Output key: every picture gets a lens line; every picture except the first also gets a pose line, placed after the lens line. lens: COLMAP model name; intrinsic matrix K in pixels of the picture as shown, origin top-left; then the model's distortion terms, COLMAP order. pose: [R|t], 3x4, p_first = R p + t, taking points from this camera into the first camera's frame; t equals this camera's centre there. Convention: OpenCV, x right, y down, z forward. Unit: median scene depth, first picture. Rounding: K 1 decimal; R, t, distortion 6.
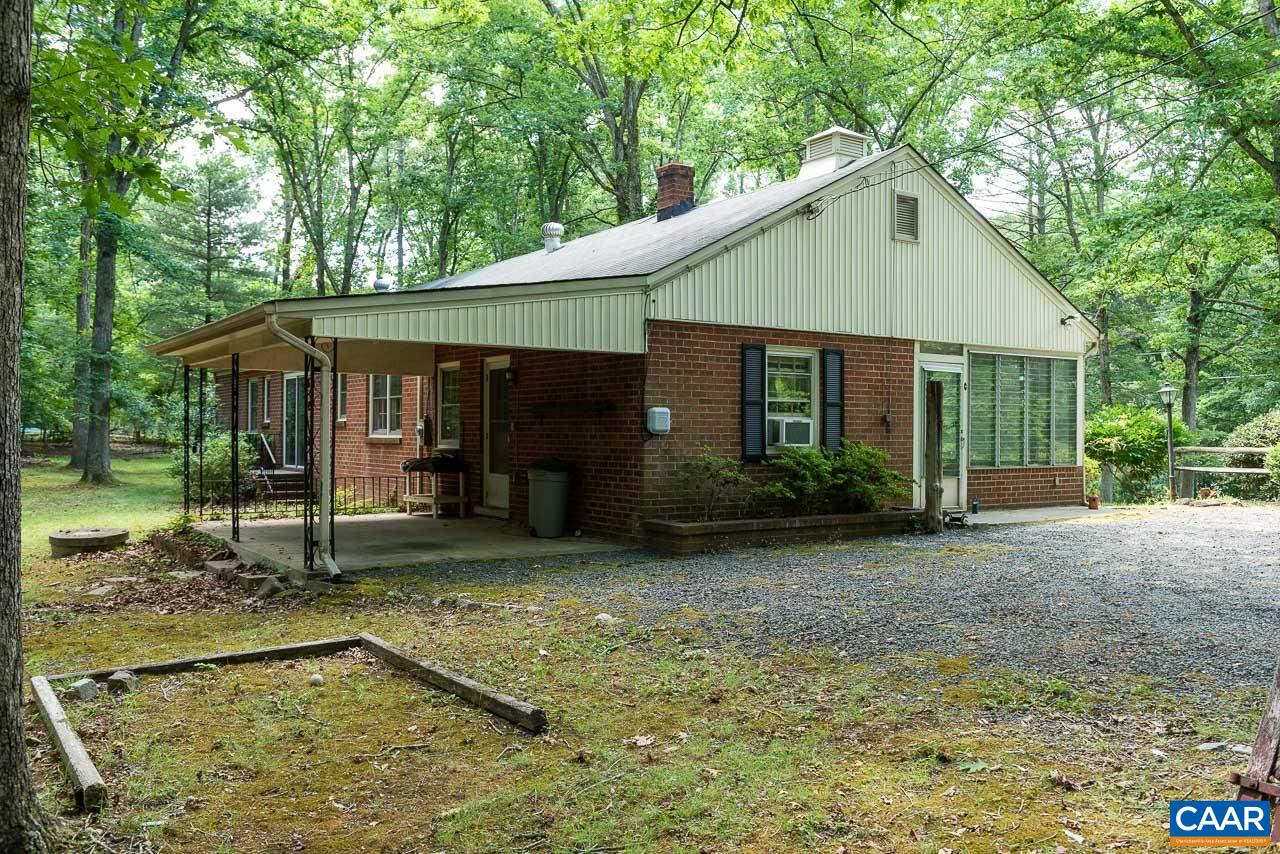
lens RADIAL K [[1062.5, 0, 640.8], [0, 1062.5, 428.3], [0, 0, 1]] dist [-0.024539, -0.000080]
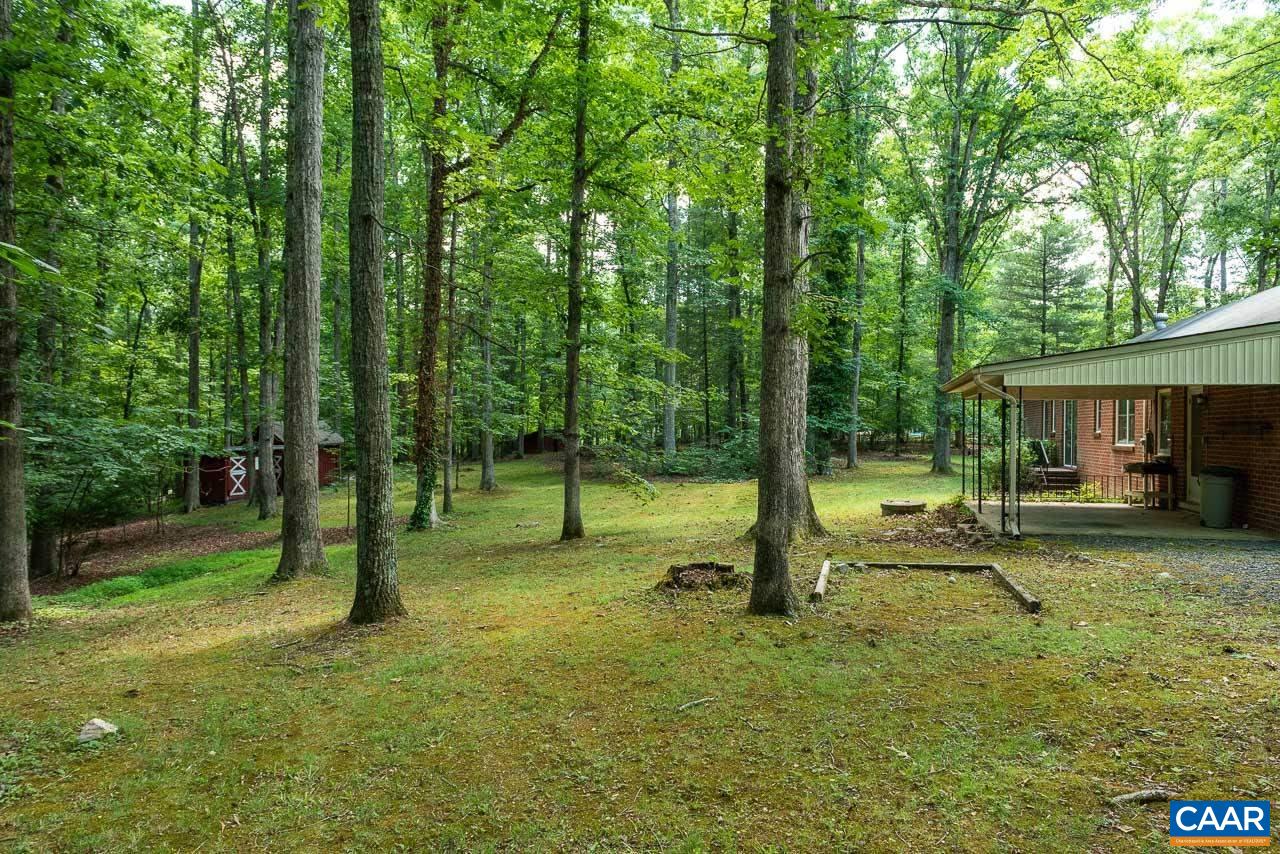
lens RADIAL K [[890.9, 0, 640.3], [0, 890.9, 430.2], [0, 0, 1]] dist [0.002489, 0.000428]
pose [[0.659165, 0.000440, -0.751998, 0.226253], [0.000137, 1.000000, 0.000705, -0.013832], [0.751998, -0.000568, 0.659165, -0.202896]]
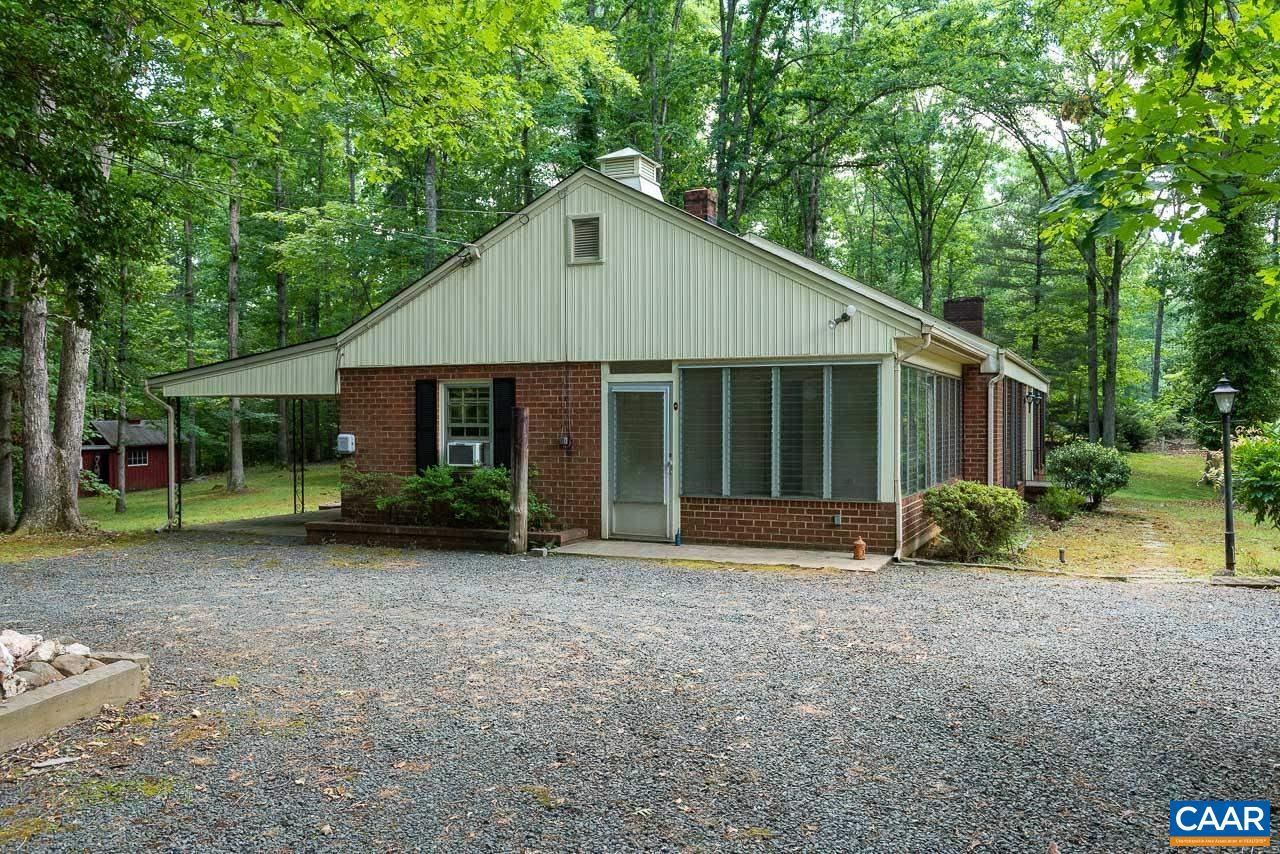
lens RADIAL K [[1077.0, 0, 639.5], [0, 1077.0, 427.5], [0, 0, 1]] dist [0.001349, -0.000532]
pose [[0.520757, 0.004445, -0.853693, 1.145435], [0.007641, 0.999922, 0.009867, -0.032065], [0.853671, -0.011661, 0.520682, 0.514046]]
